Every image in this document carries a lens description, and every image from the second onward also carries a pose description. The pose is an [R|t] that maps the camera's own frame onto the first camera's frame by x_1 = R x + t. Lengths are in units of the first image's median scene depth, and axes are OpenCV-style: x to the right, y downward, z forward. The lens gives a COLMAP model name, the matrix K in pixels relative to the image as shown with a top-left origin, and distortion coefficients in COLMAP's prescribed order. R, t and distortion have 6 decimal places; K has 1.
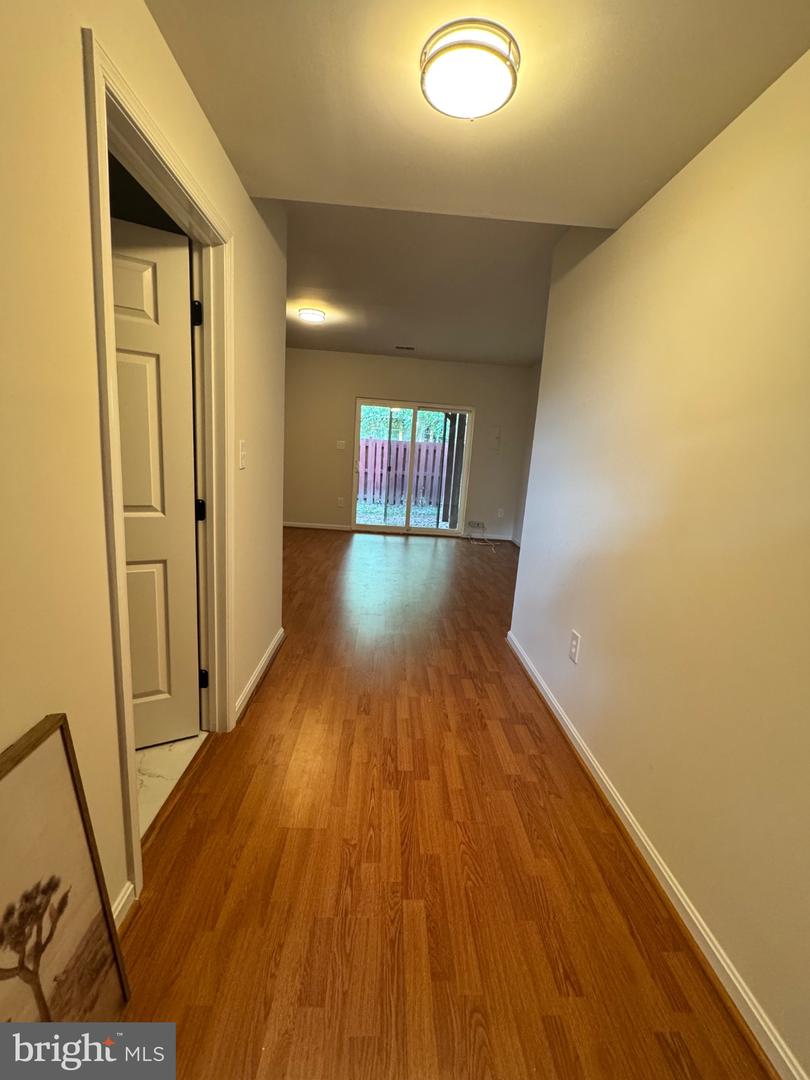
lens RADIAL K [[438.6, 0, 405.0], [0, 438.6, 540.0], [0, 0, 1]] dist [-0.000892, -0.000044]
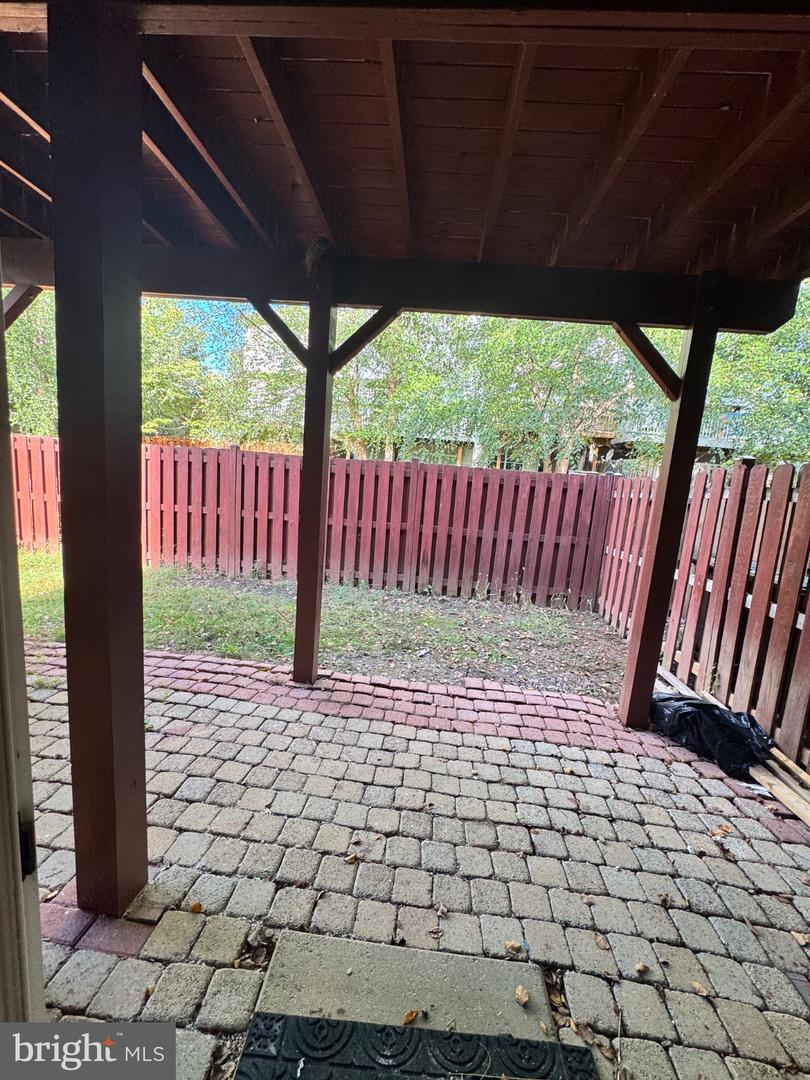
lens RADIAL K [[438.6, 0, 405.0], [0, 438.6, 540.0], [0, 0, 1]] dist [-0.000892, -0.000044]
pose [[0.996425, 0.031812, -0.078259, -0.048353], [-0.036439, 0.997626, -0.058429, -0.114716], [0.076215, 0.061071, 0.995219, 0.514275]]
